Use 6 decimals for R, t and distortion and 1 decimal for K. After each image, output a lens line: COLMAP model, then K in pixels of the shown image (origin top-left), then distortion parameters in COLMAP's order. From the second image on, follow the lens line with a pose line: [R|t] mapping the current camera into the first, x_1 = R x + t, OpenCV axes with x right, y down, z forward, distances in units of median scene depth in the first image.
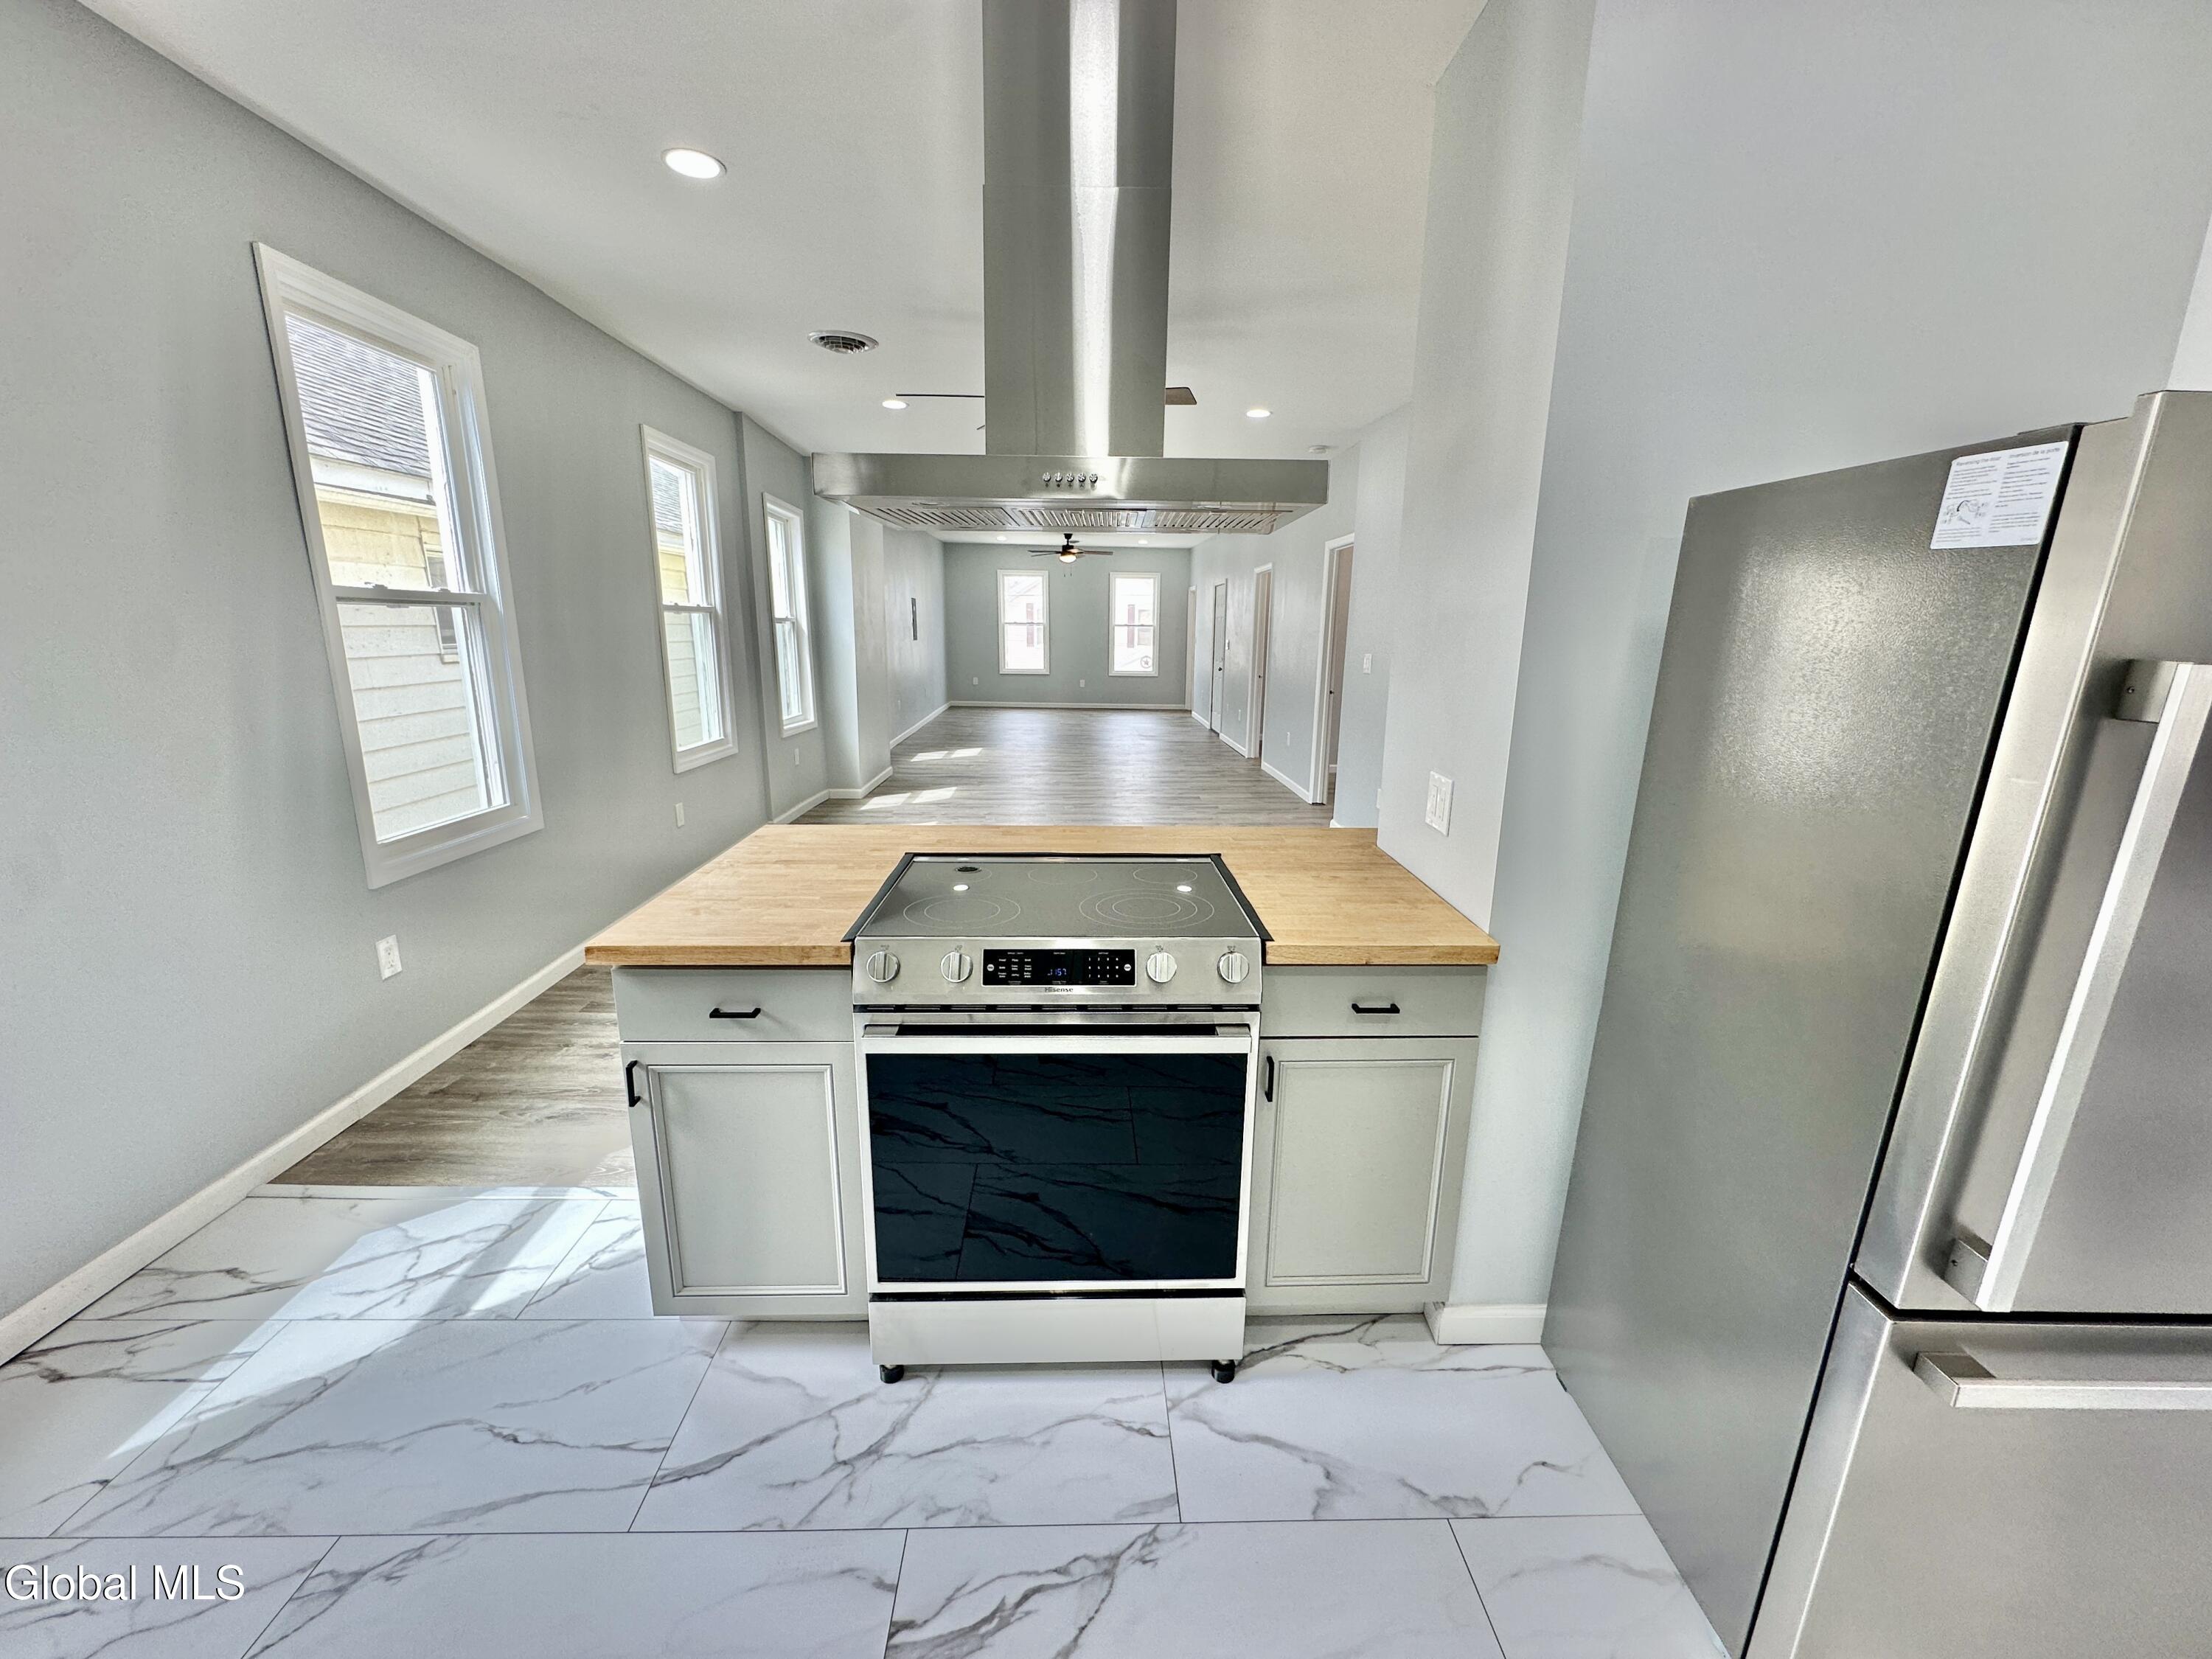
lens RADIAL K [[881.5, 0, 1101.3], [0, 881.5, 830.2], [0, 0, 1]] dist [-0.003217, 0.000855]
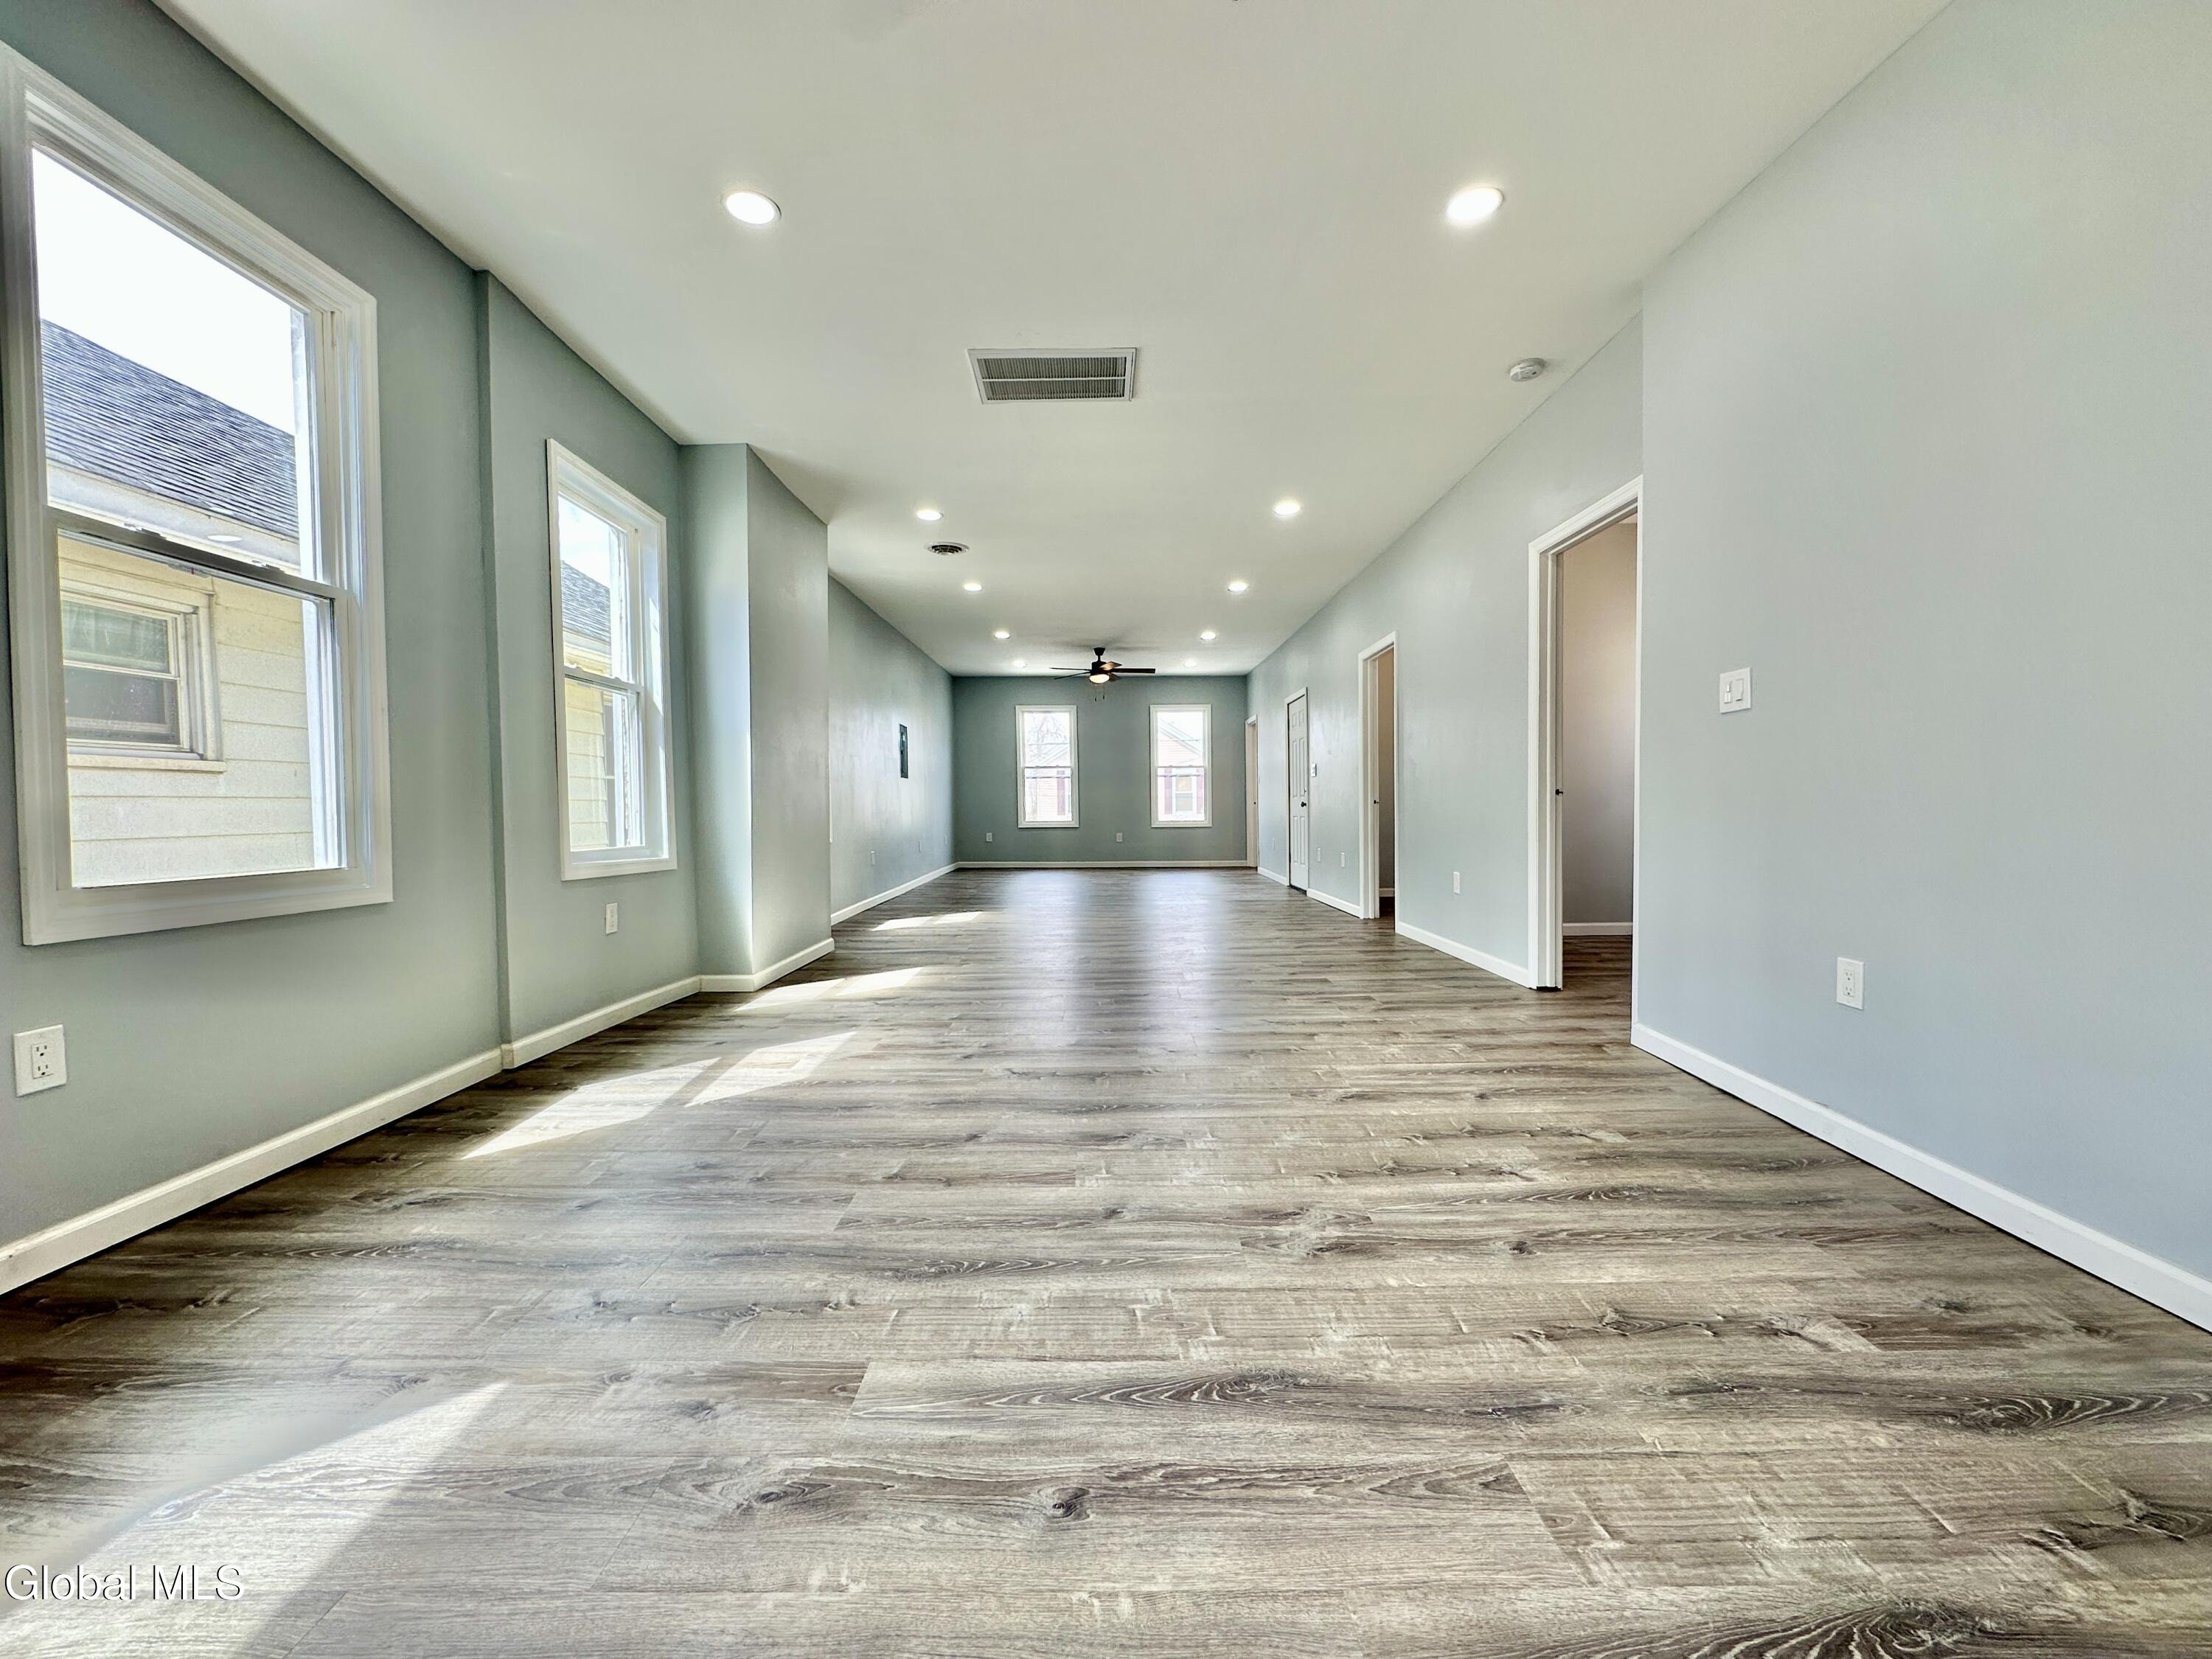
lens RADIAL K [[881.5, 0, 1102.3], [0, 881.5, 822.9], [0, 0, 1]] dist [-0.003217, 0.000855]
pose [[0.999132, -0.023149, -0.034625, -0.060329], [0.015387, 0.977661, -0.209625, -0.065023], [0.038704, 0.208911, 0.977169, 1.409525]]
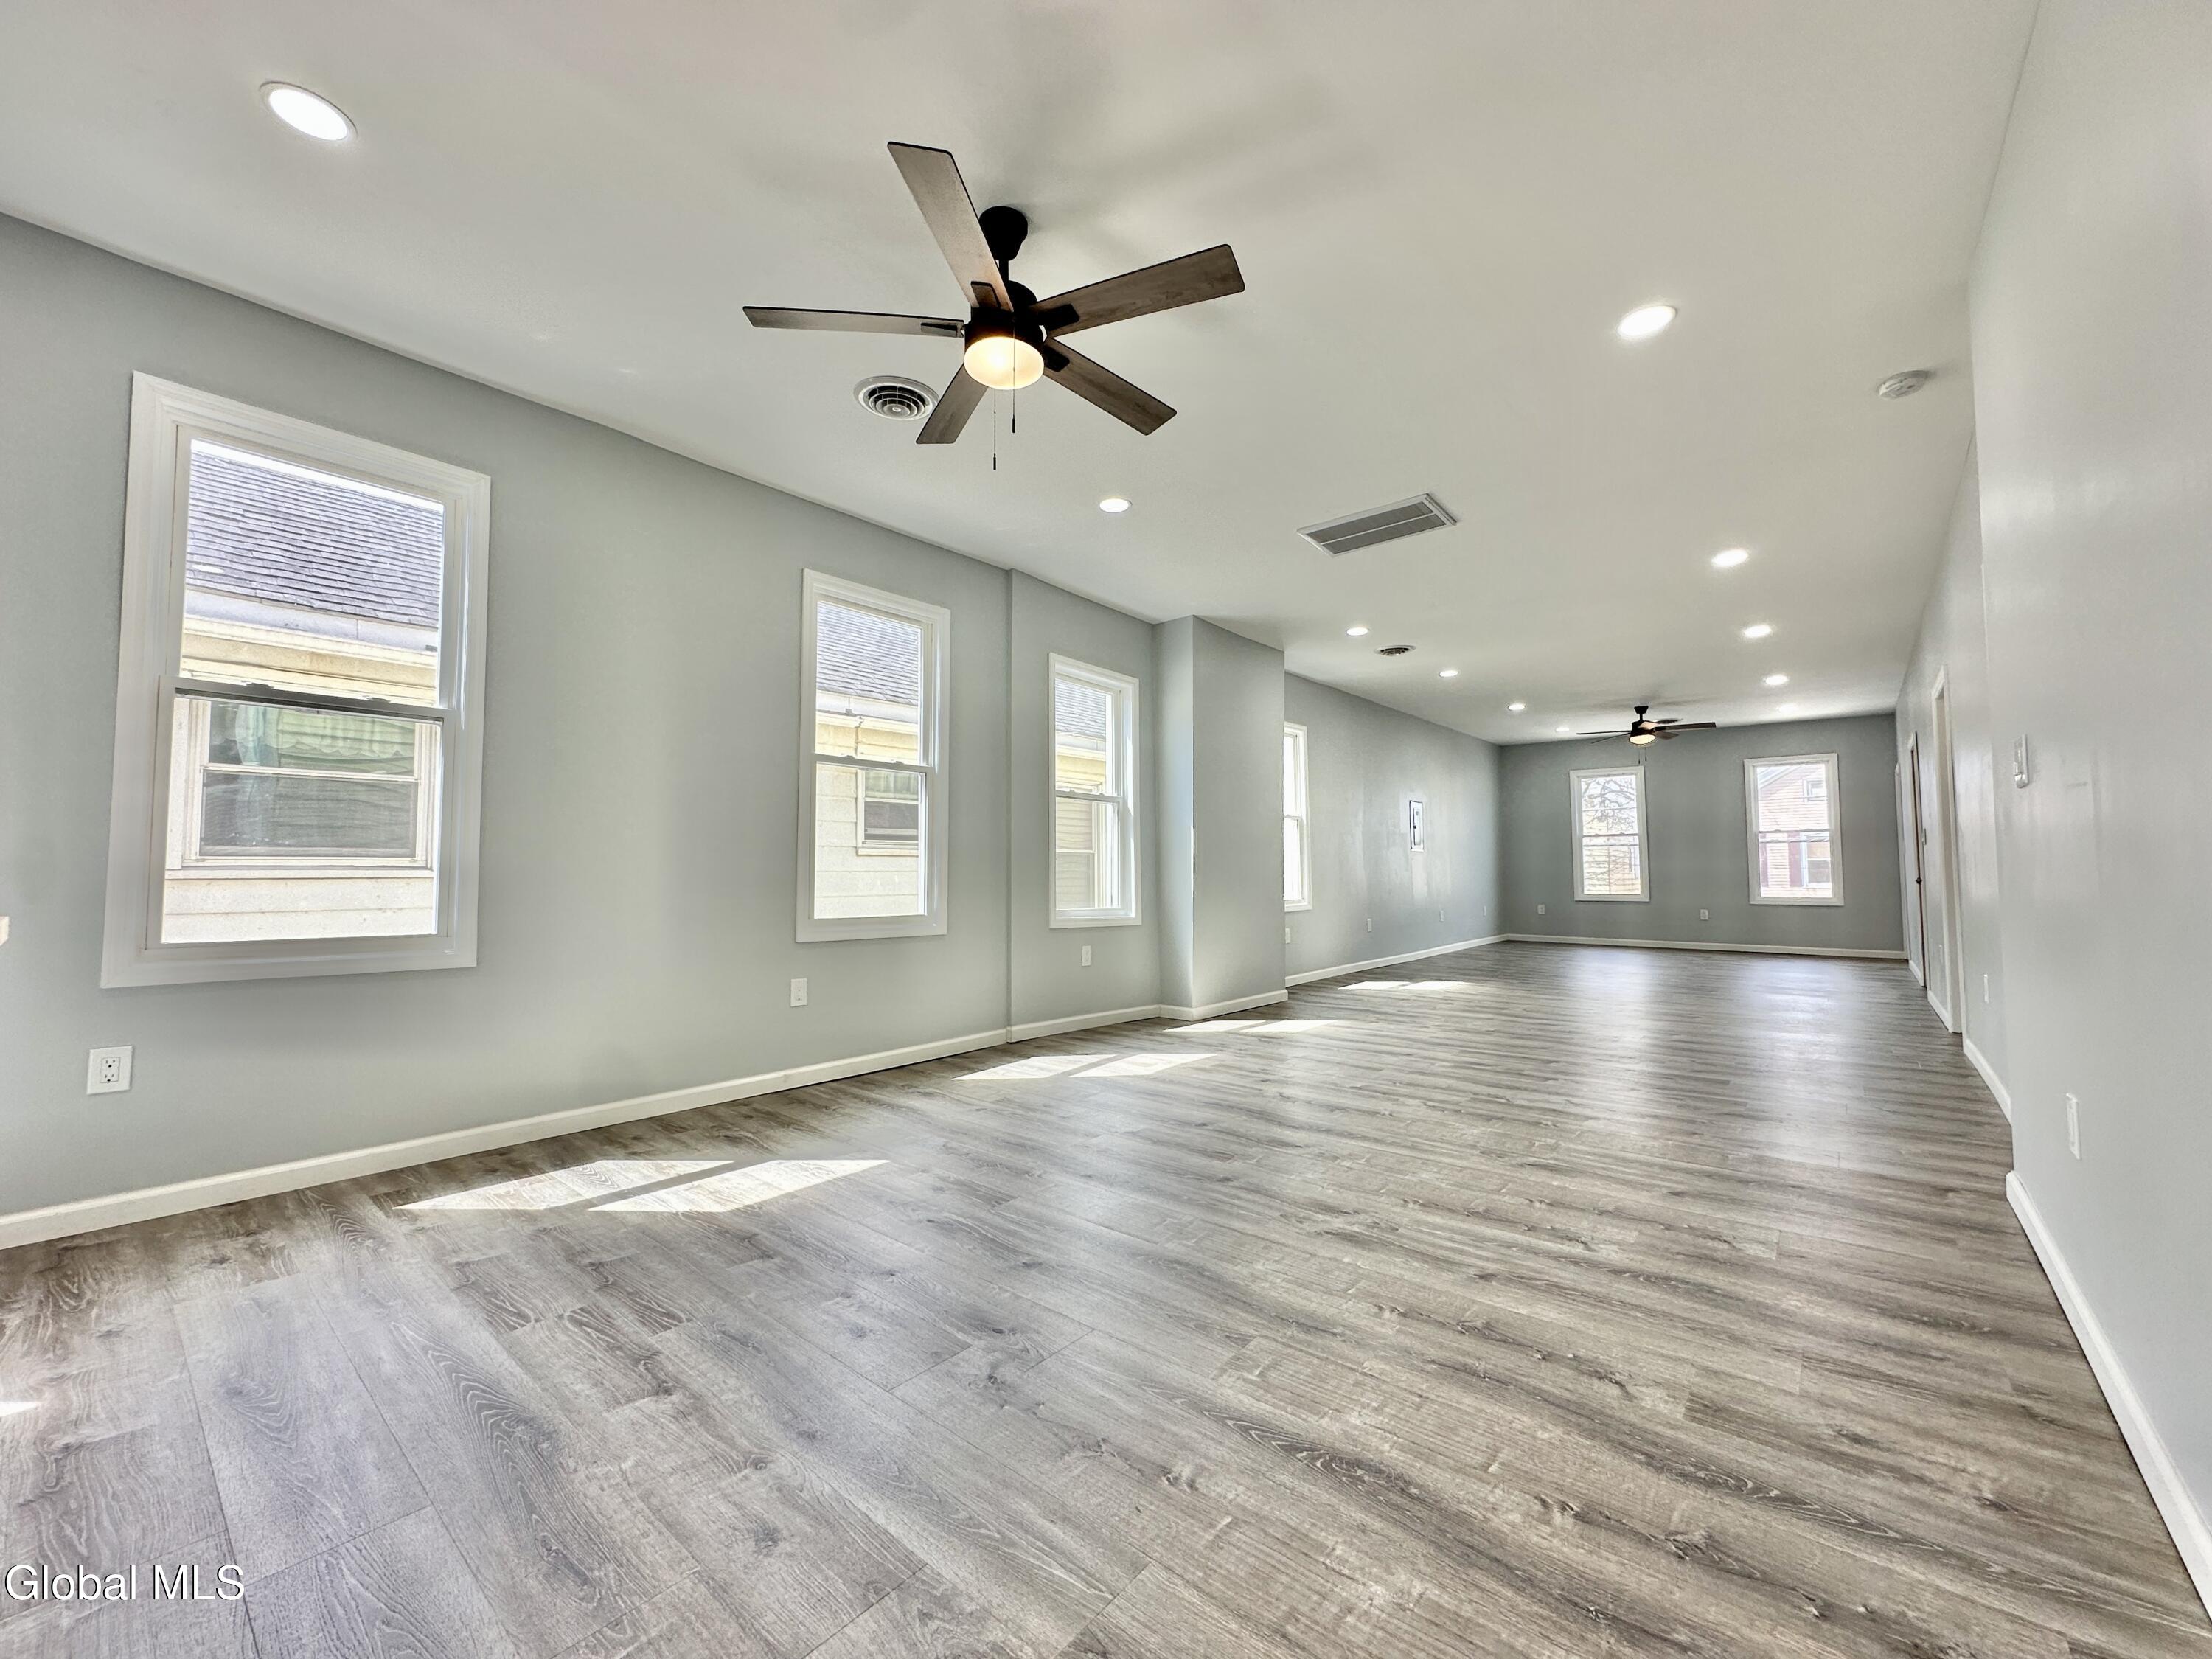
lens RADIAL K [[881.5, 0, 1110.0], [0, 881.5, 825.4], [0, 0, 1]] dist [-0.003217, 0.000855]
pose [[0.743721, -0.052886, -0.666395, 0.686282], [-0.140248, 0.962336, -0.232894, -0.035905], [0.653613, 0.266668, 0.708293, 1.217307]]
